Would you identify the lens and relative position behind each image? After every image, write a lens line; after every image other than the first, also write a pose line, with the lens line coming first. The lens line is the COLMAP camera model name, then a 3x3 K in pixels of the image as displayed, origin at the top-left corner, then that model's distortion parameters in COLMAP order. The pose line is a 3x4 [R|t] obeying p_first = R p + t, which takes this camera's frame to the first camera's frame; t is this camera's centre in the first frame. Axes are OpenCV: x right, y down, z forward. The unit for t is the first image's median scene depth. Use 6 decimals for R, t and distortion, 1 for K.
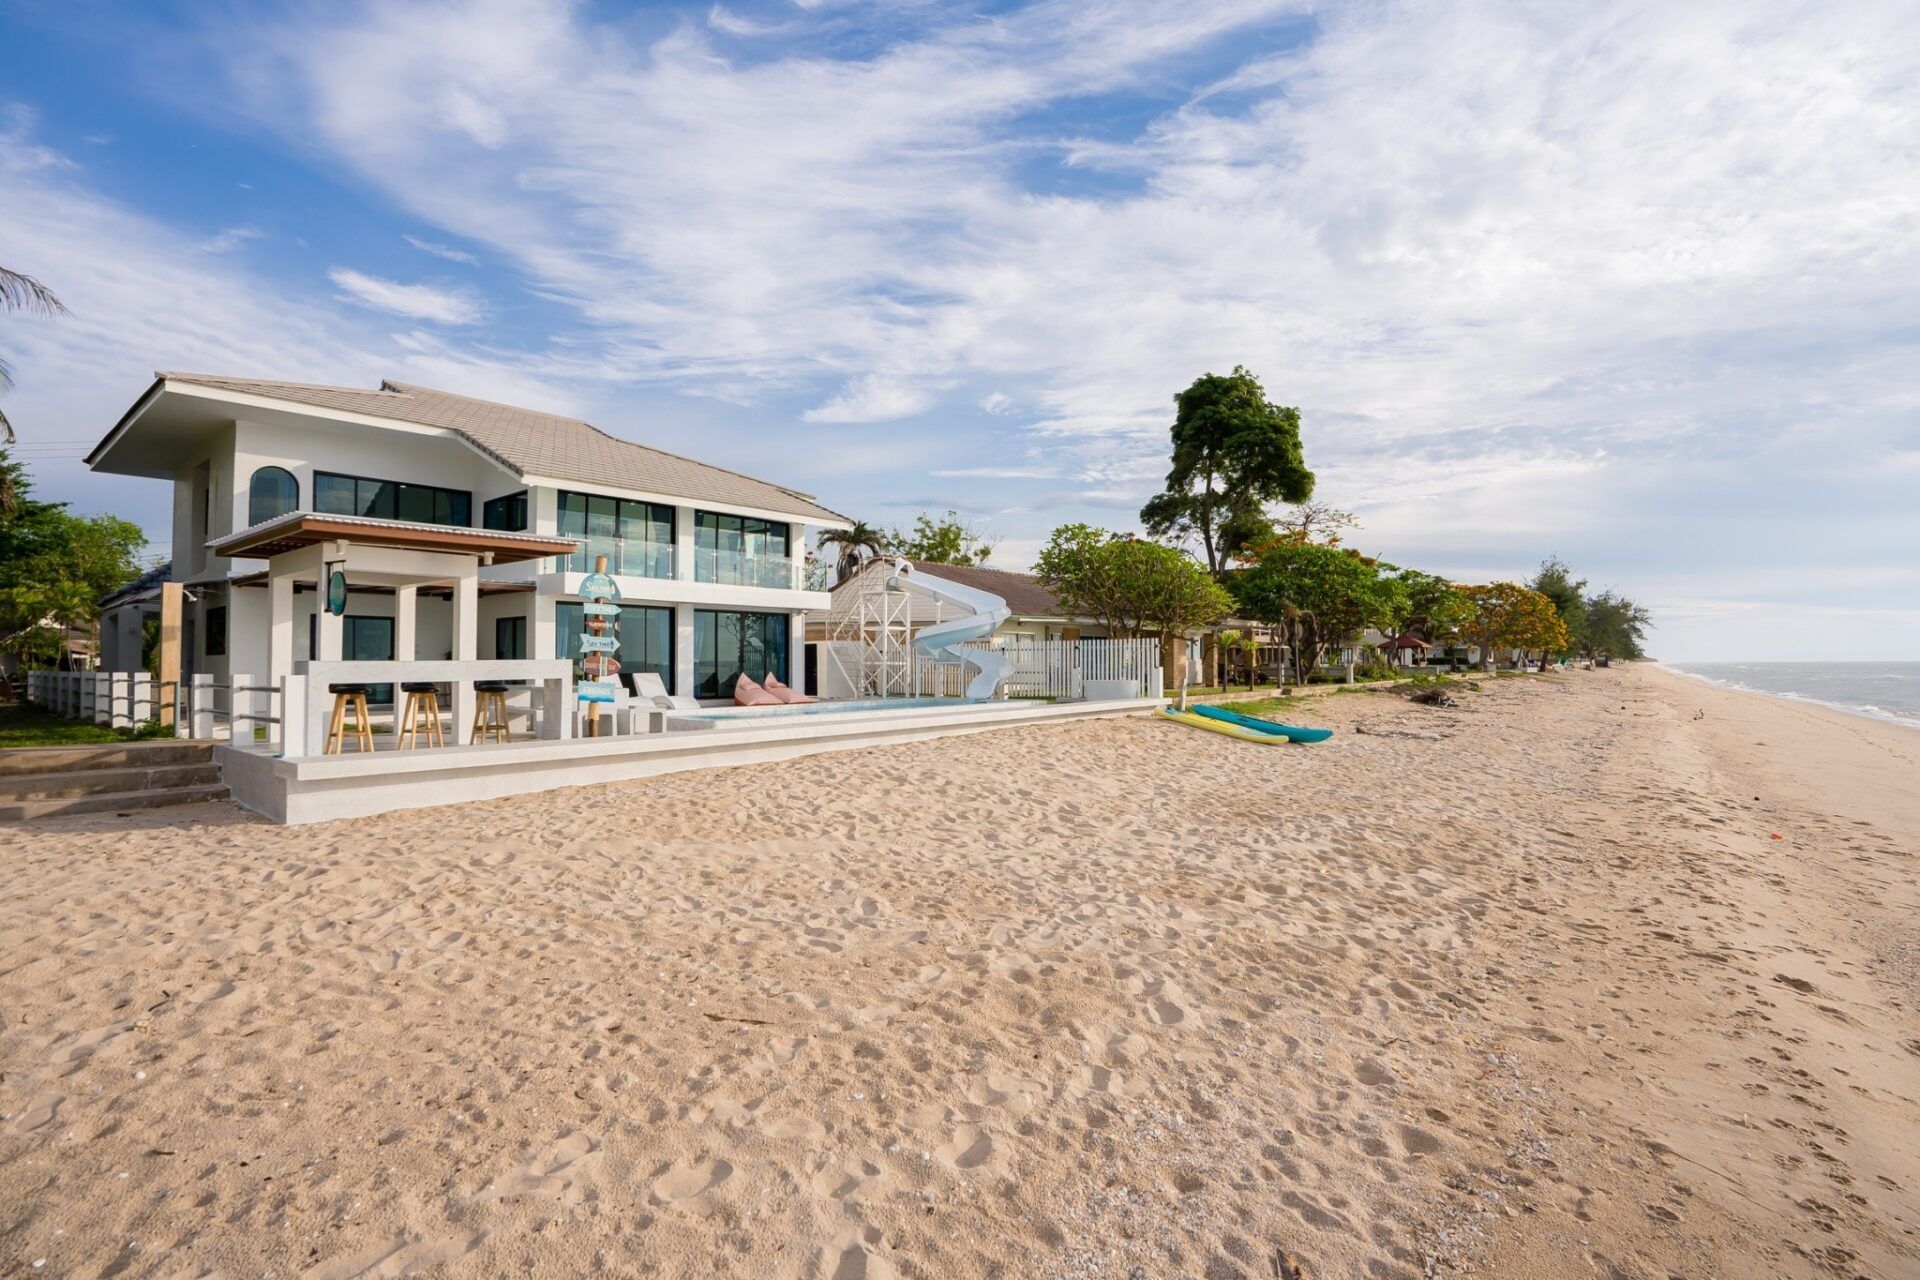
lens RADIAL K [[885.2, 0, 959.0], [0, 885.2, 653.3], [0, 0, 1]] dist [-0.015198, 0.000578]
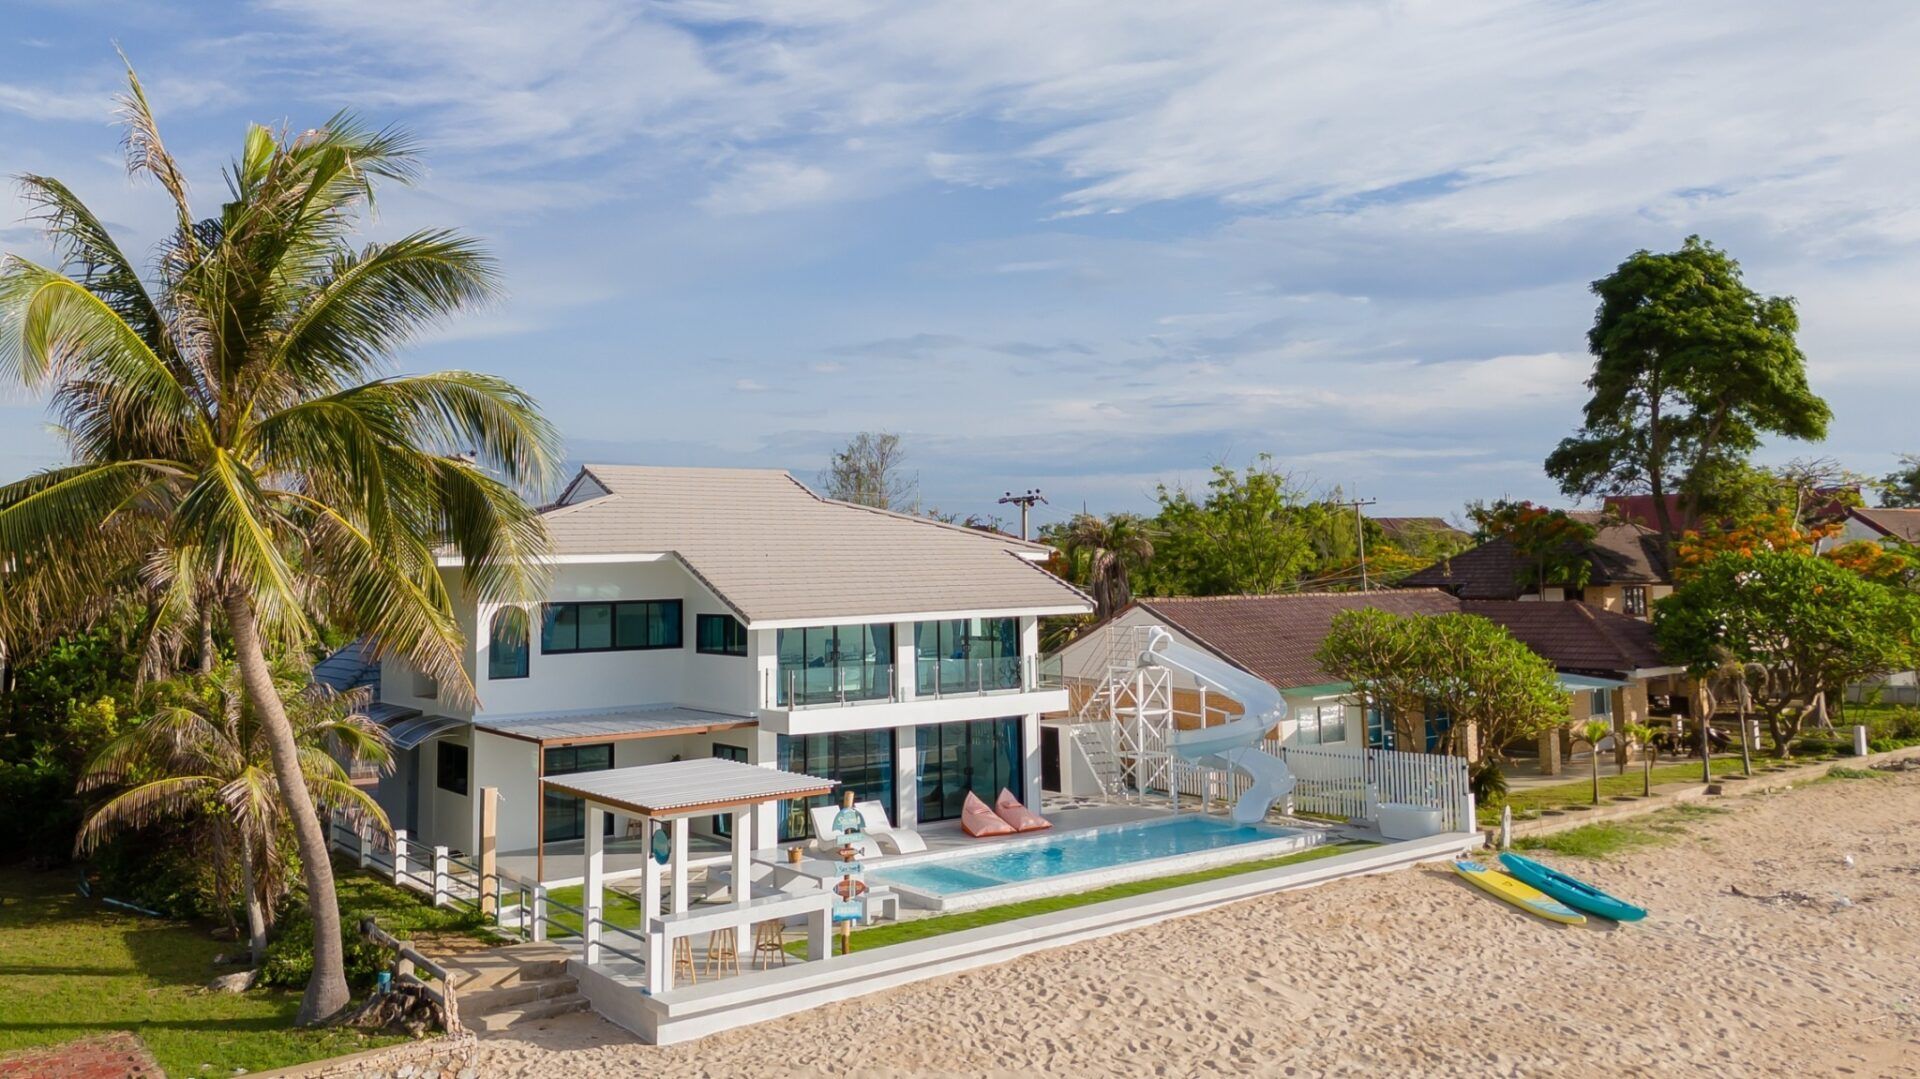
lens RADIAL K [[1547.6, 0, 961.4], [0, 1547.6, 464.4], [0, 0, 1]] dist [0.037757, -0.012031]
pose [[0.968729, -0.040696, -0.244761, 0.134593], [0.027674, 0.998024, -0.056411, -0.211842], [0.246573, 0.047874, 0.967941, -0.495968]]
